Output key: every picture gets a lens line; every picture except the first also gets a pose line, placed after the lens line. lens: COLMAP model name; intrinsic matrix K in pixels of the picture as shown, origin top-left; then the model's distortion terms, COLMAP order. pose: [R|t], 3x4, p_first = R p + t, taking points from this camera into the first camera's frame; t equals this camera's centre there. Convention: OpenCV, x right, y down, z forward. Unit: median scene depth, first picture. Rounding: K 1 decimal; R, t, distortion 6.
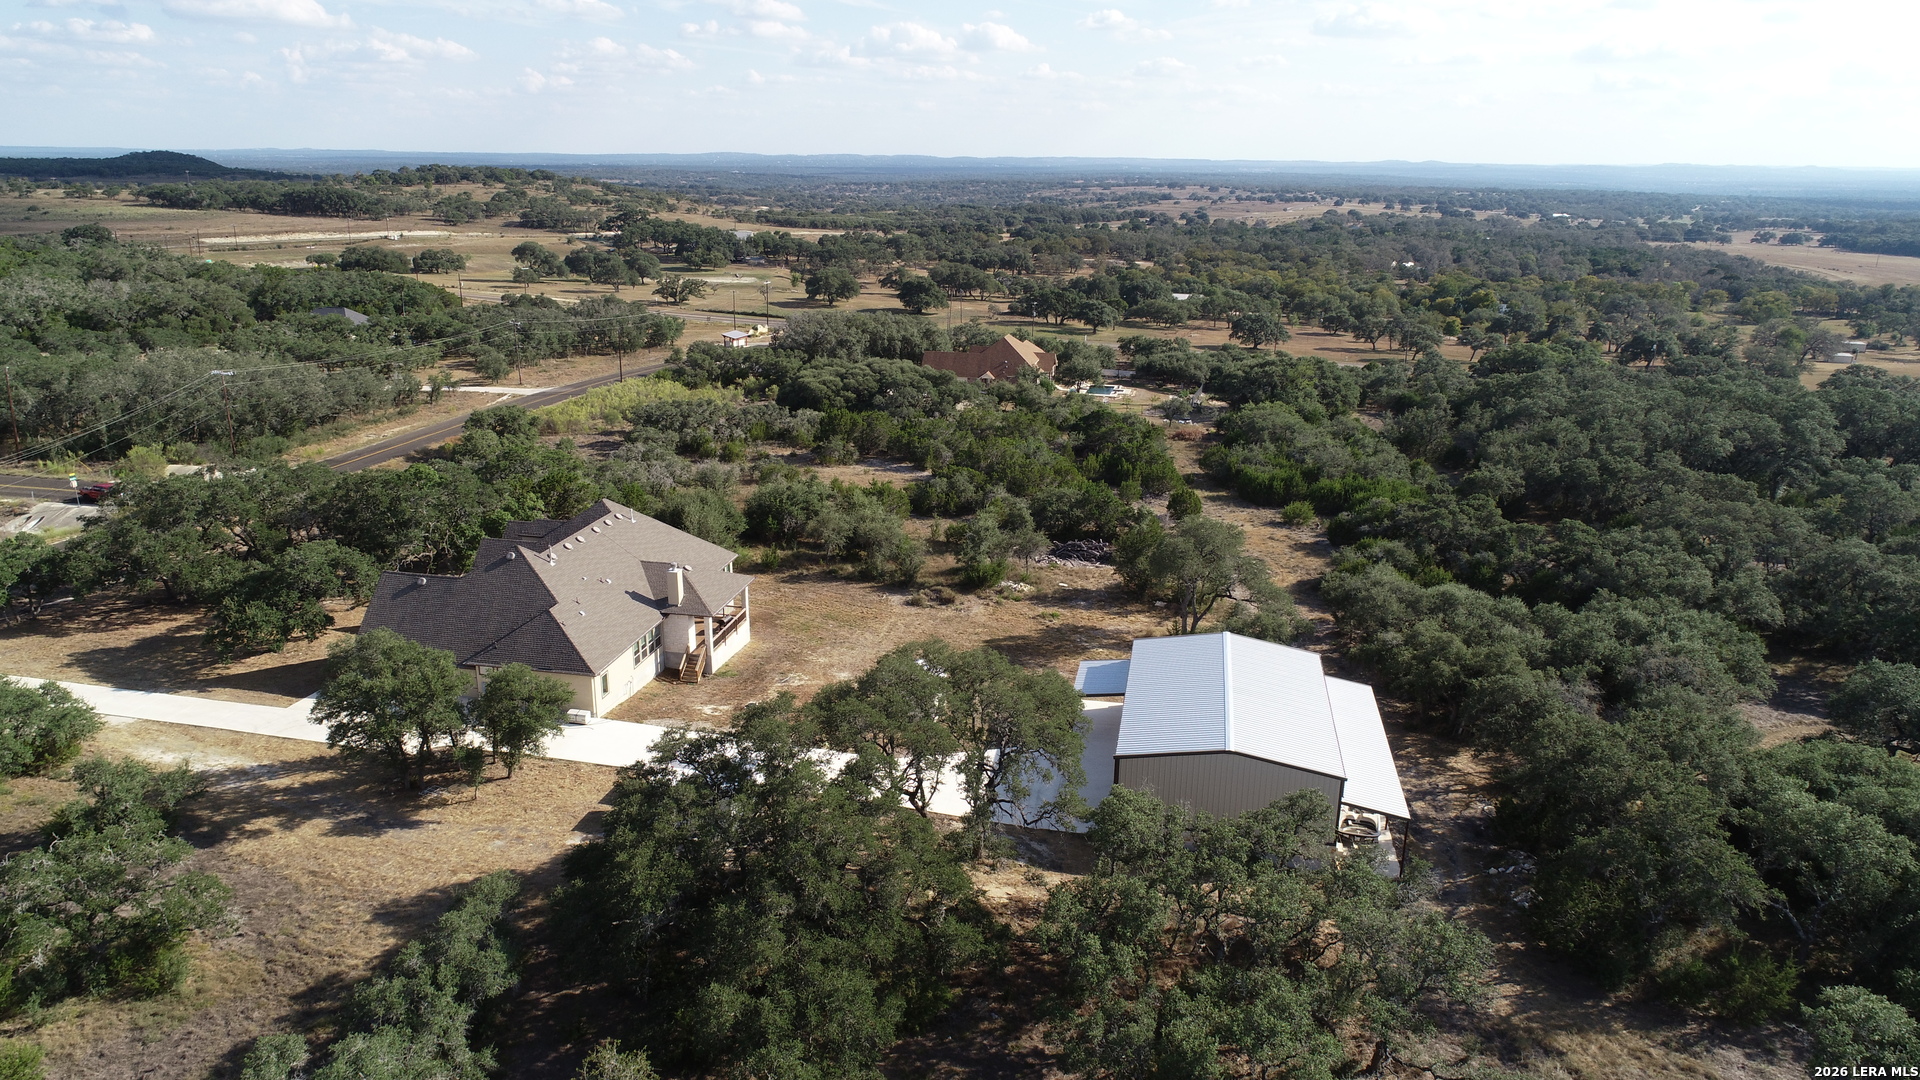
lens RADIAL K [[1280.7, 0, 960.0], [0, 1280.7, 540.0], [0, 0, 1]] dist [0.002448, -0.000341]
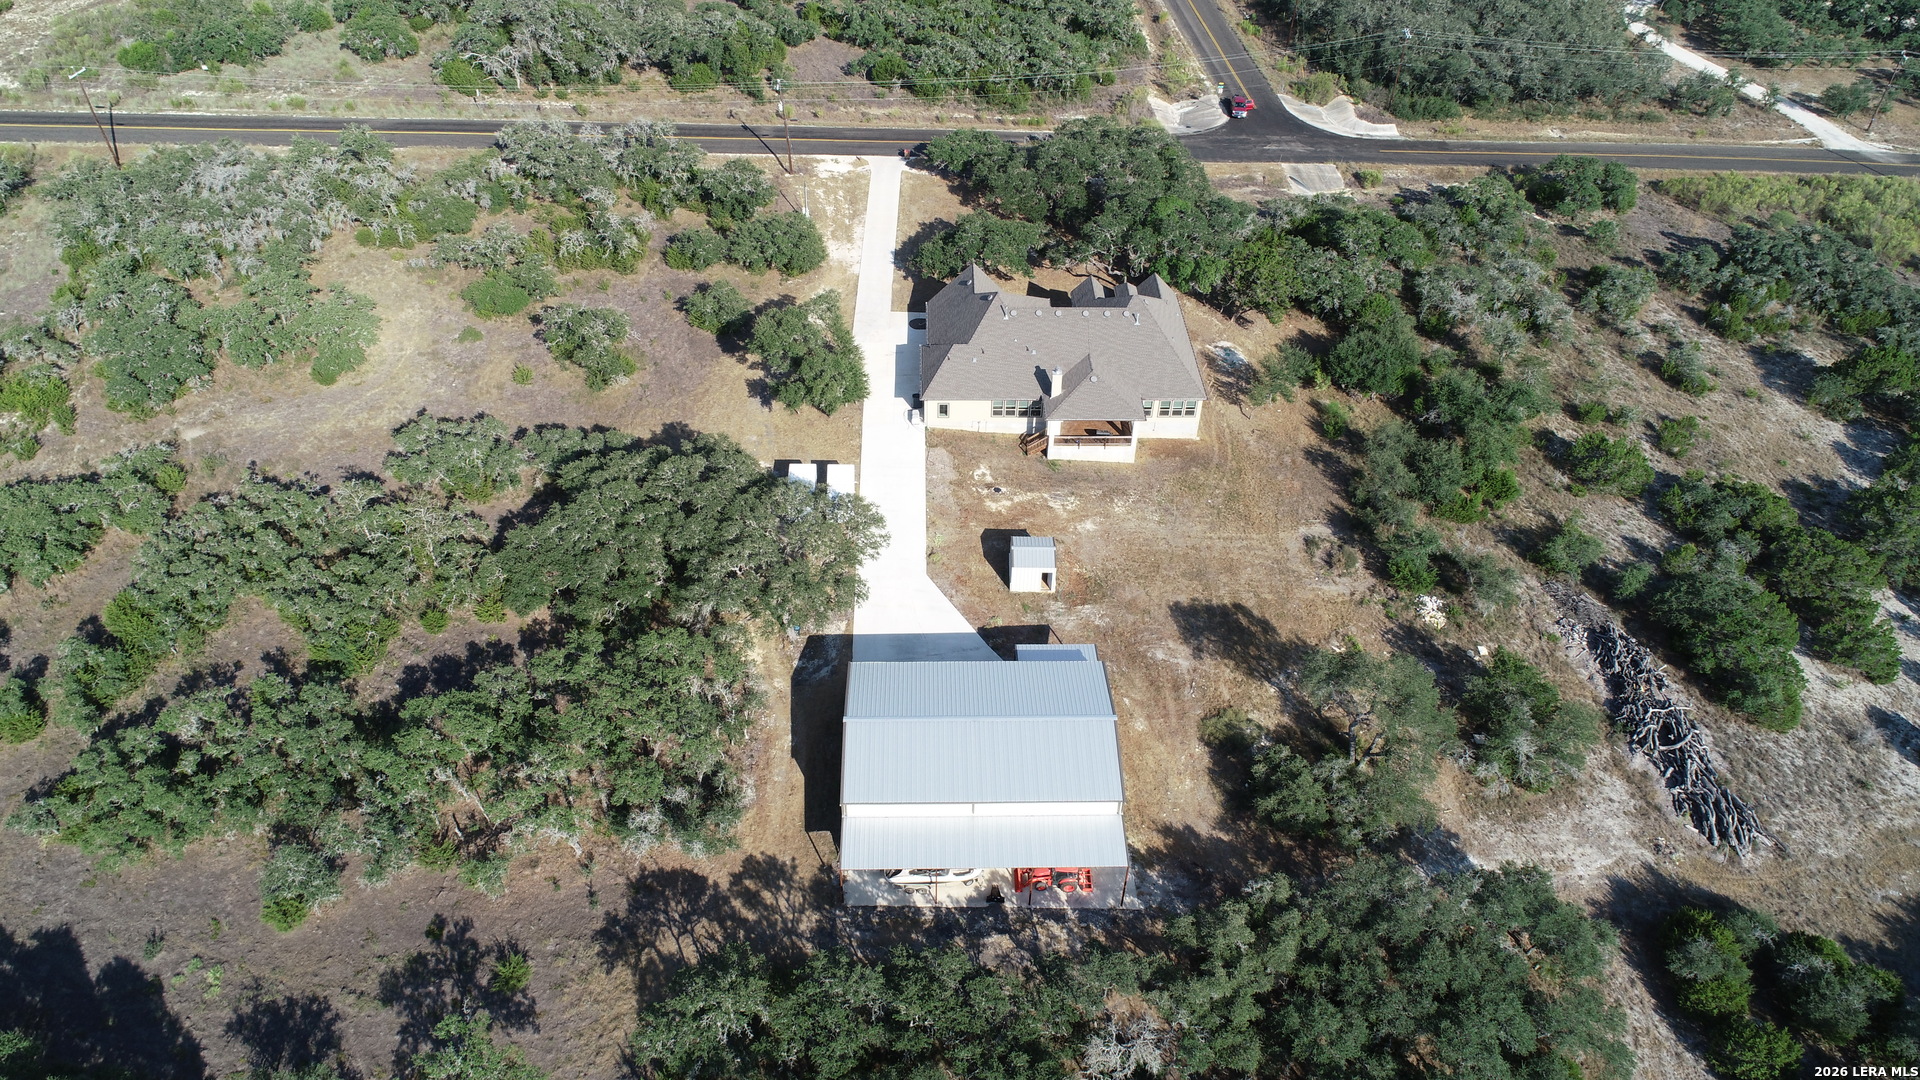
lens RADIAL K [[1280.7, 0, 960.0], [0, 1280.7, 540.0], [0, 0, 1]] dist [0.002448, -0.000341]
pose [[0.216333, 0.633901, -0.742543, 0.768127], [-0.300189, 0.766897, 0.567235, -0.519798], [0.929024, 0.100192, 0.356196, 0.479159]]
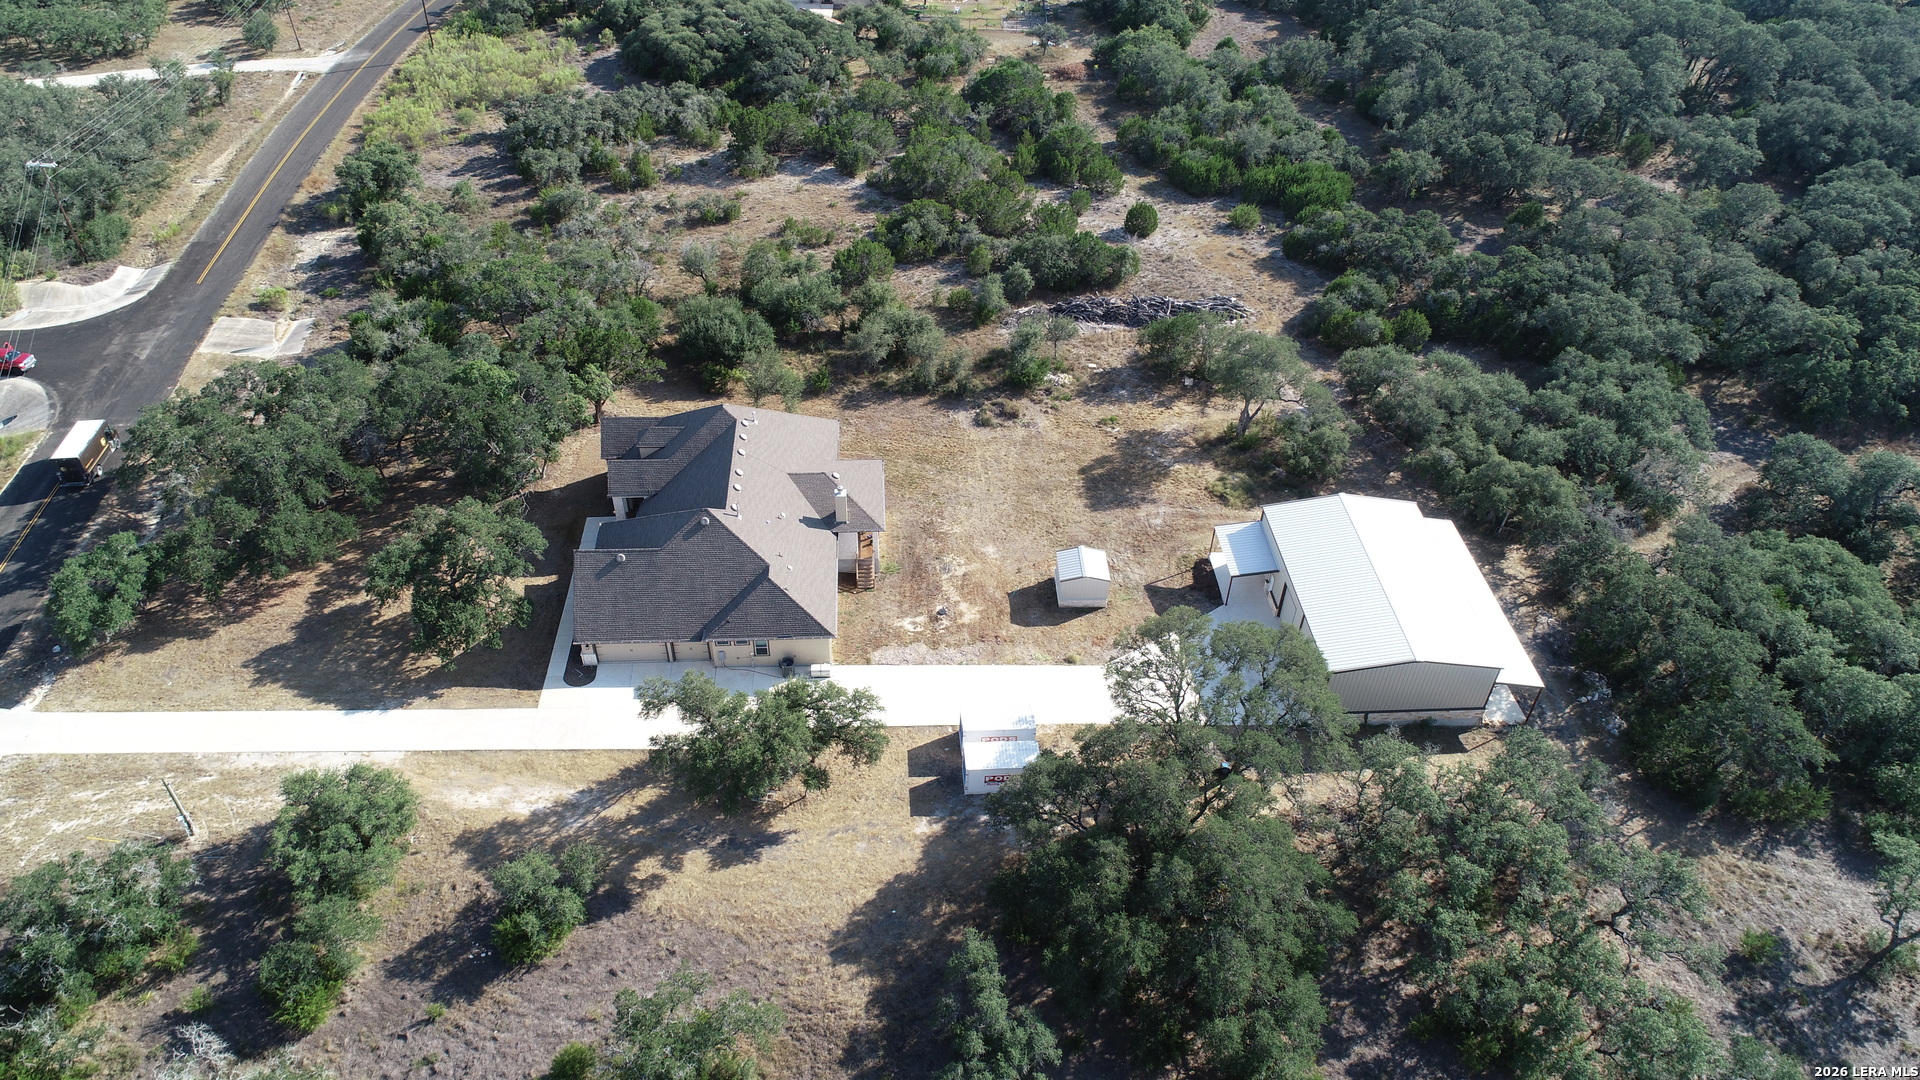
lens RADIAL K [[1280.7, 0, 960.0], [0, 1280.7, 540.0], [0, 0, 1]] dist [0.002448, -0.000341]
pose [[0.967946, -0.154298, 0.198176, -0.337366], [0.061227, 0.910198, 0.409623, -0.358706], [-0.243583, -0.384359, 0.890469, 0.030333]]
